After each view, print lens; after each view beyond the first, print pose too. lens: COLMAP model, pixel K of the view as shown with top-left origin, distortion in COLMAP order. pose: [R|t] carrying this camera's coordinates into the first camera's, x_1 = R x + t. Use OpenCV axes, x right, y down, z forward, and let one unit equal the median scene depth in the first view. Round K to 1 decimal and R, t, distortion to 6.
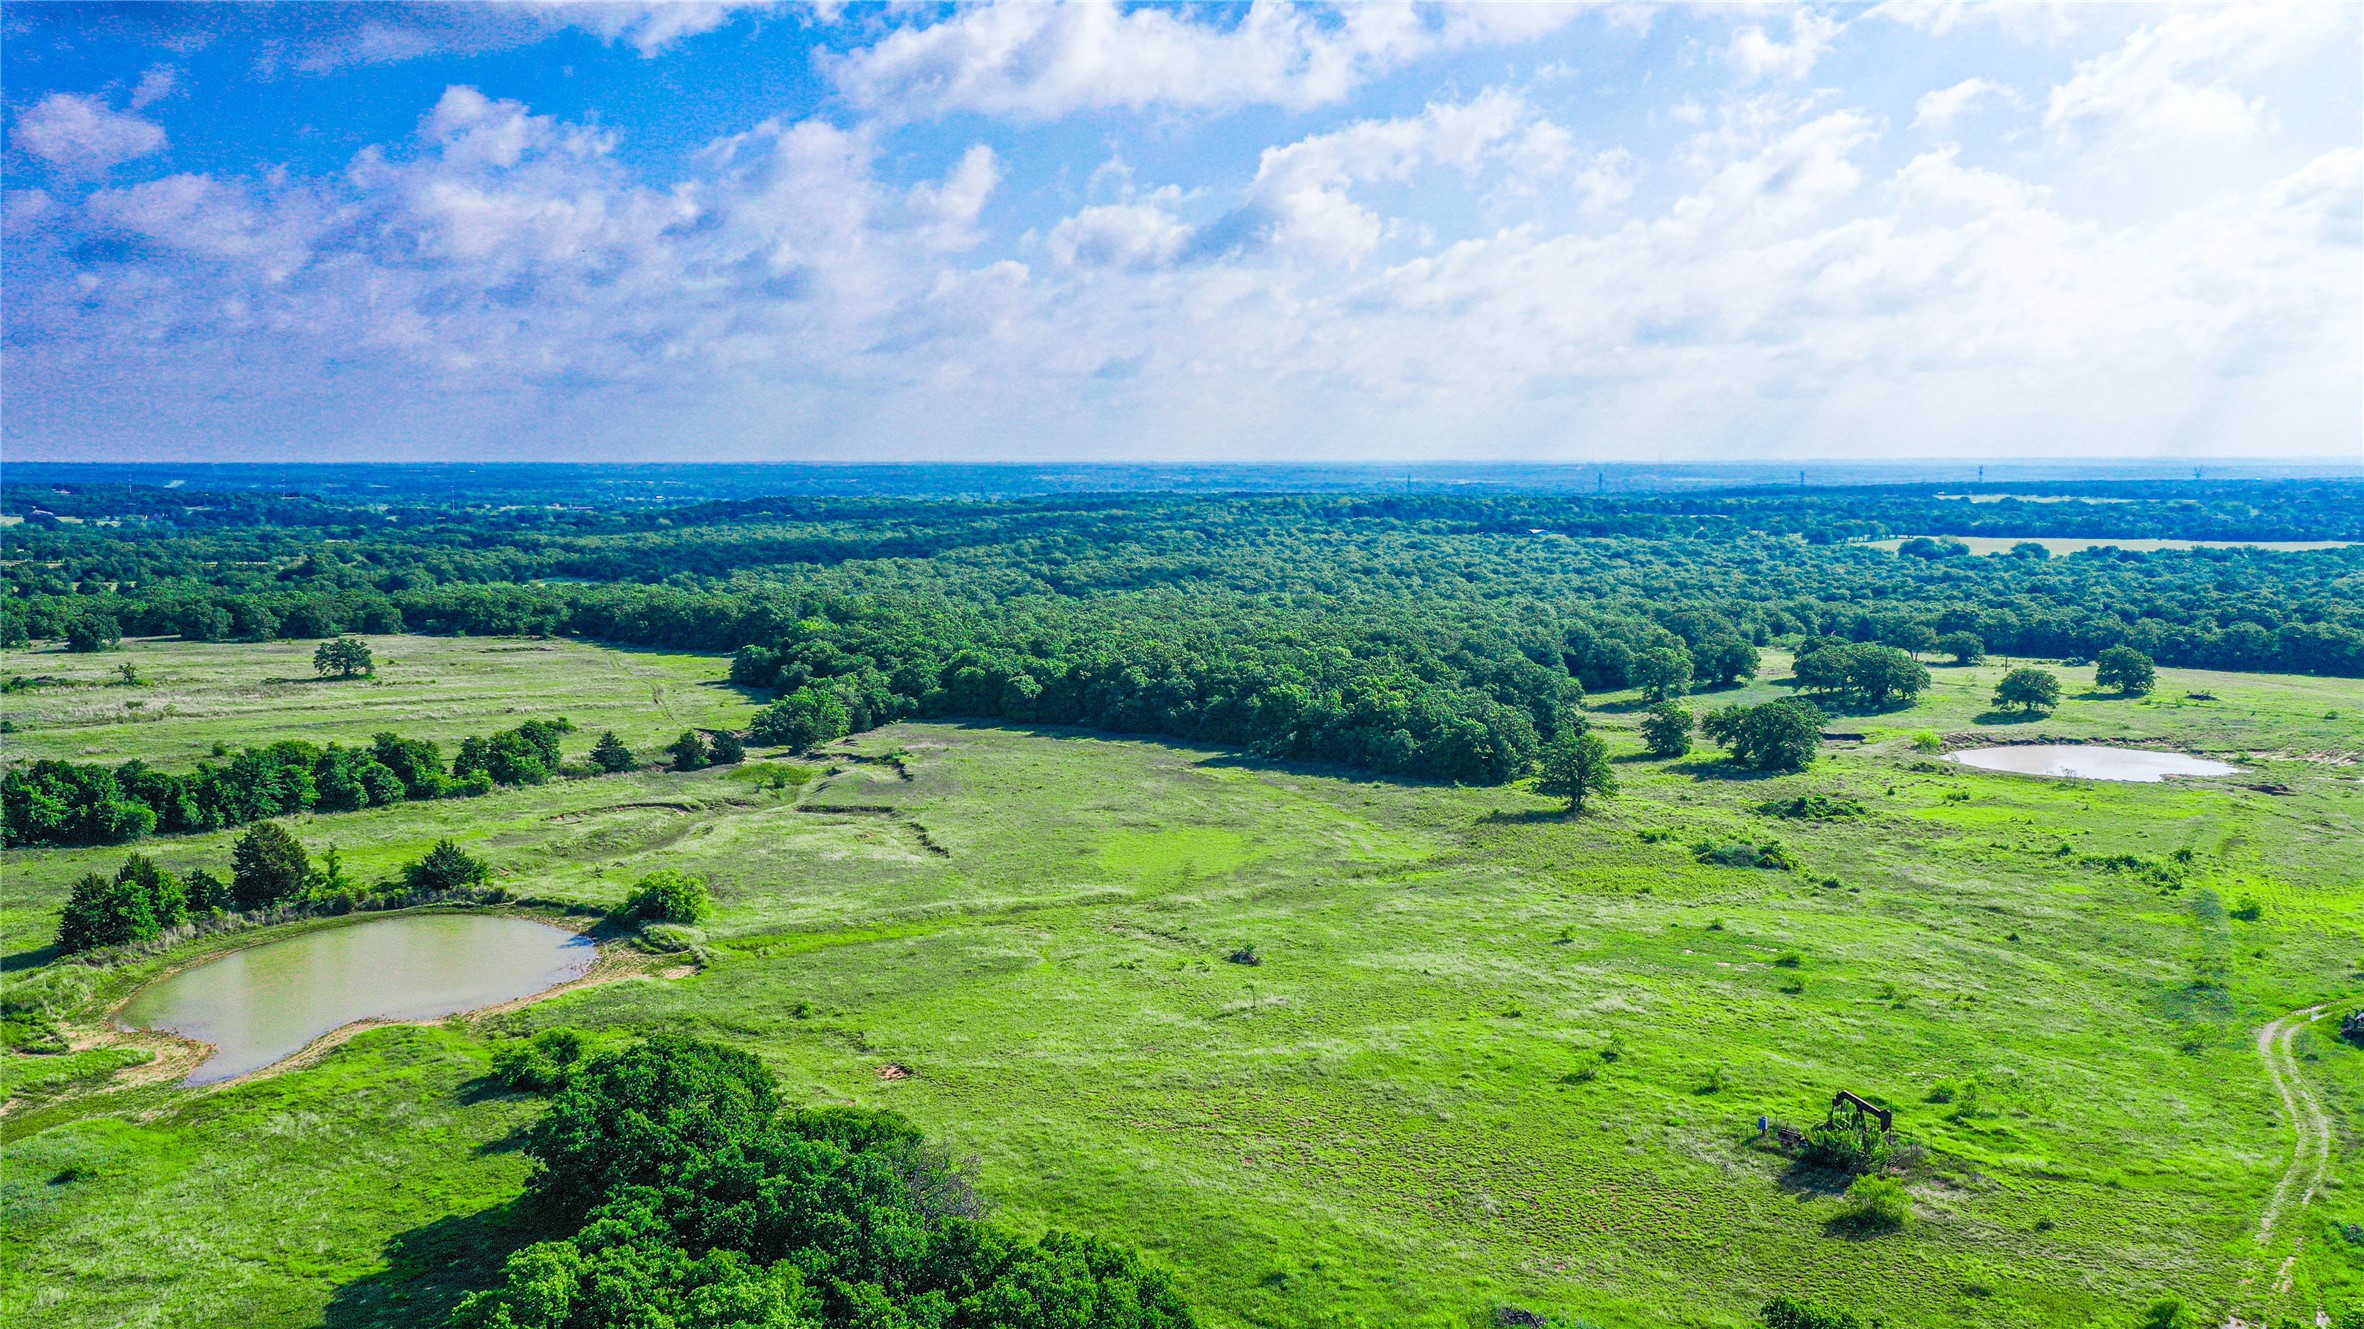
lens RADIAL K [[1892.2, 0, 1193.7], [0, 1892.2, 658.2], [0, 0, 1]] dist [0.004736, 0.003174]
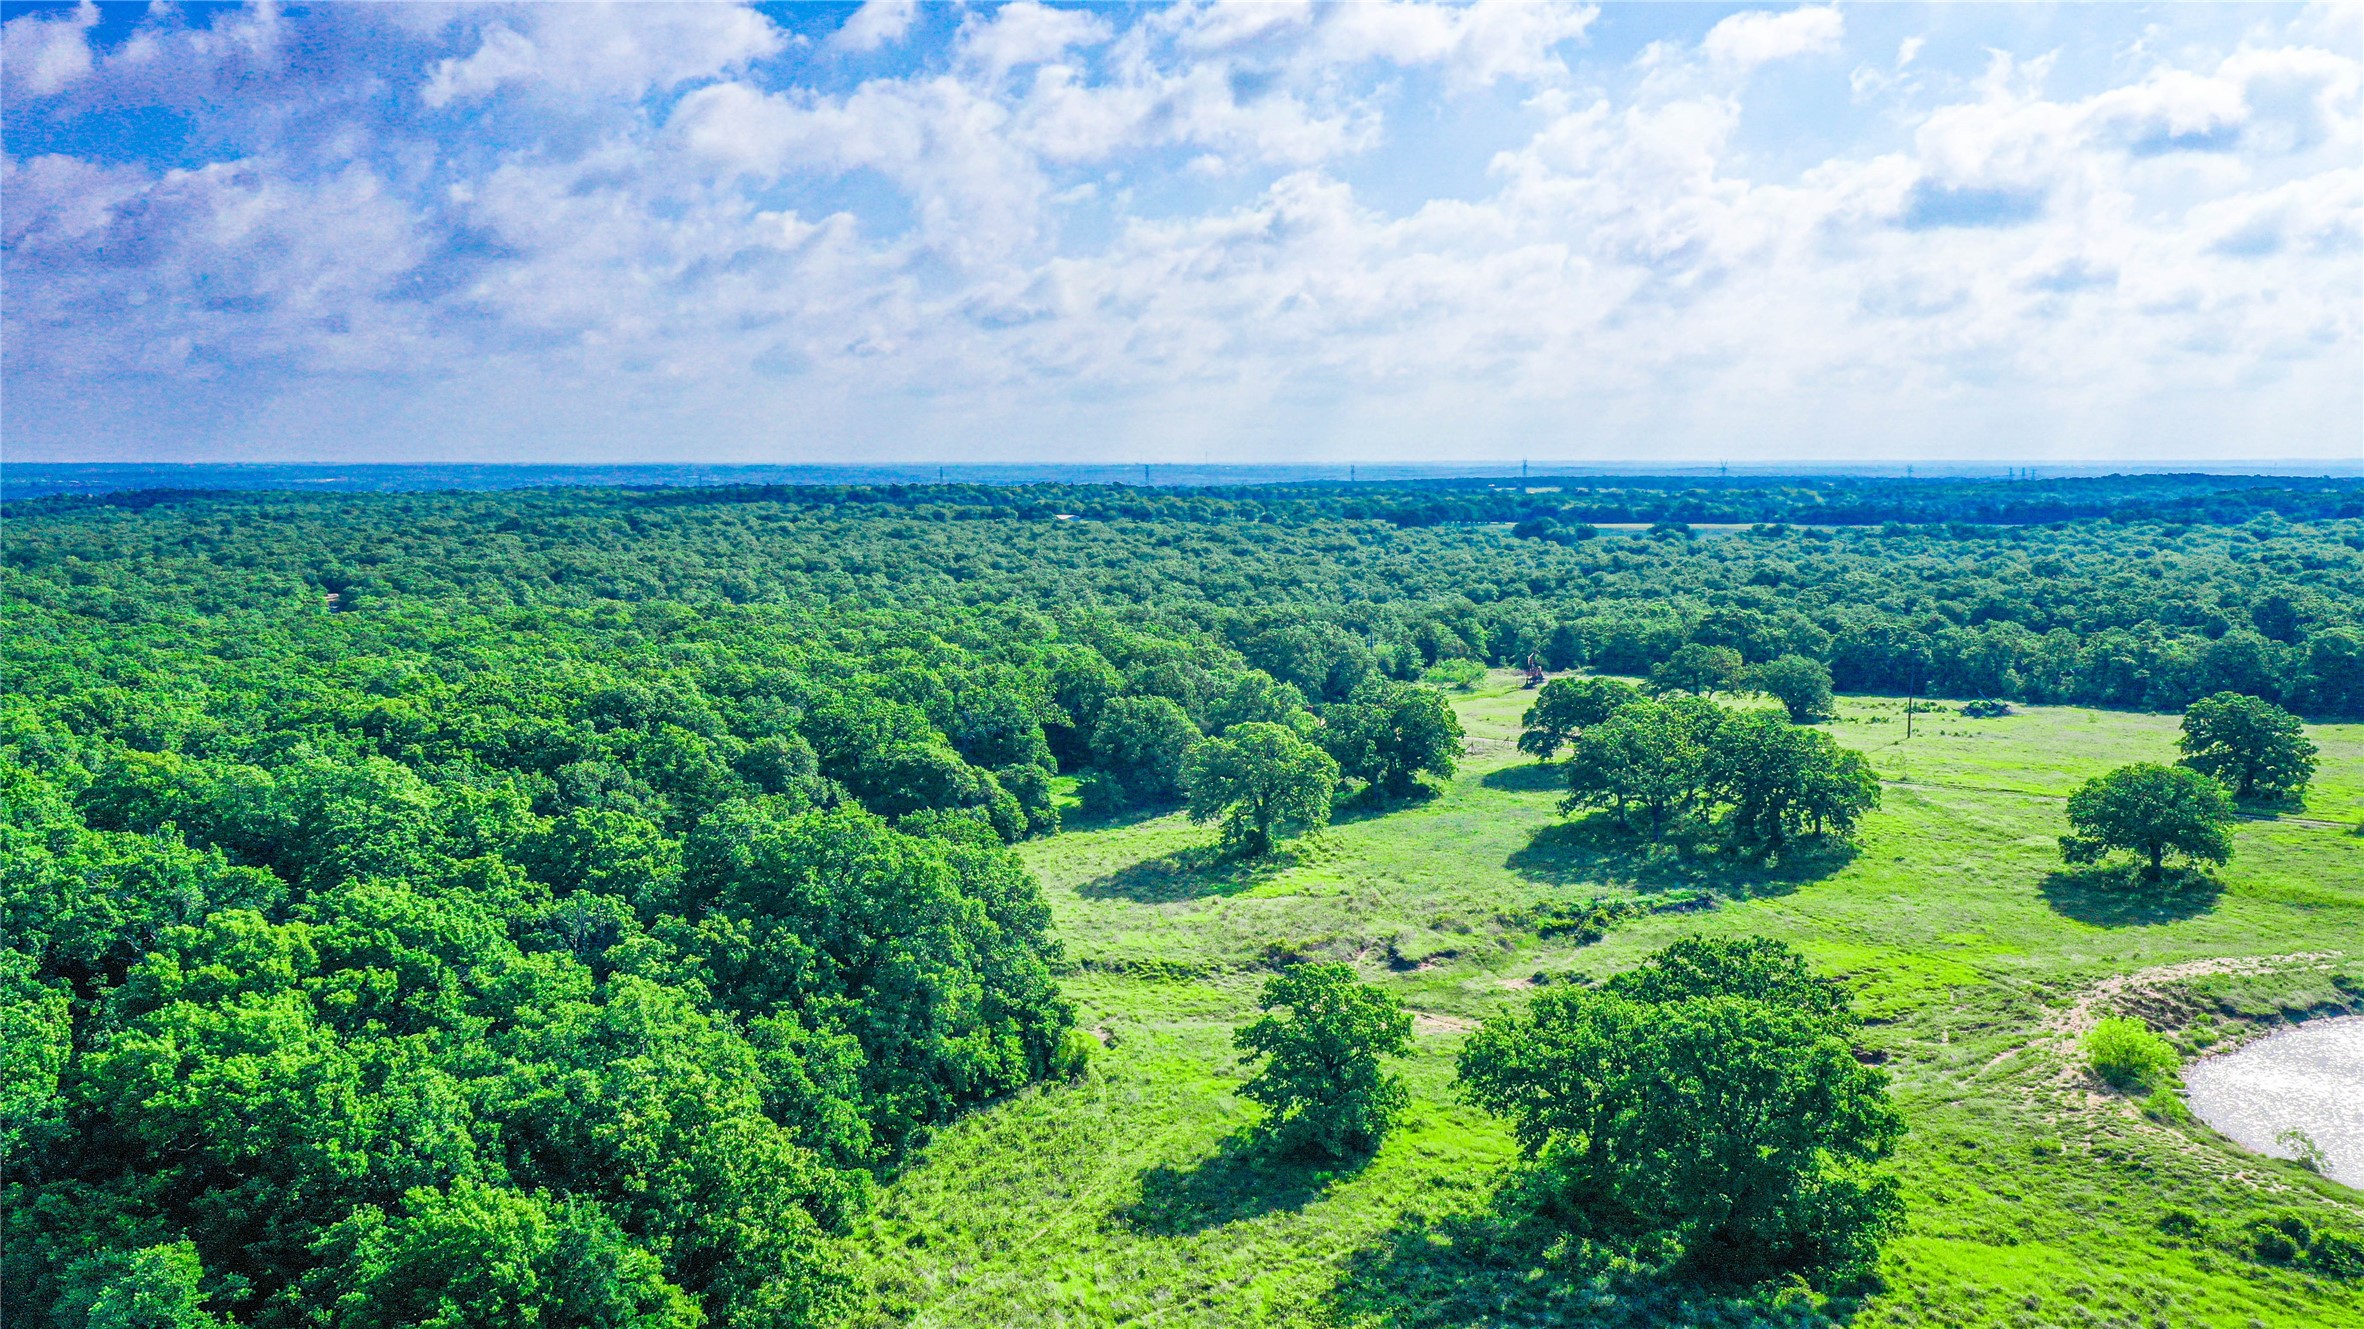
lens RADIAL K [[1892.2, 0, 1182.3], [0, 1892.2, 663.5], [0, 0, 1]] dist [0.004736, 0.003174]
pose [[0.974110, -0.023446, 0.224855, 0.065861], [0.023312, 0.999723, 0.003248, -0.009722], [-0.224869, 0.002078, 0.974387, 0.287856]]
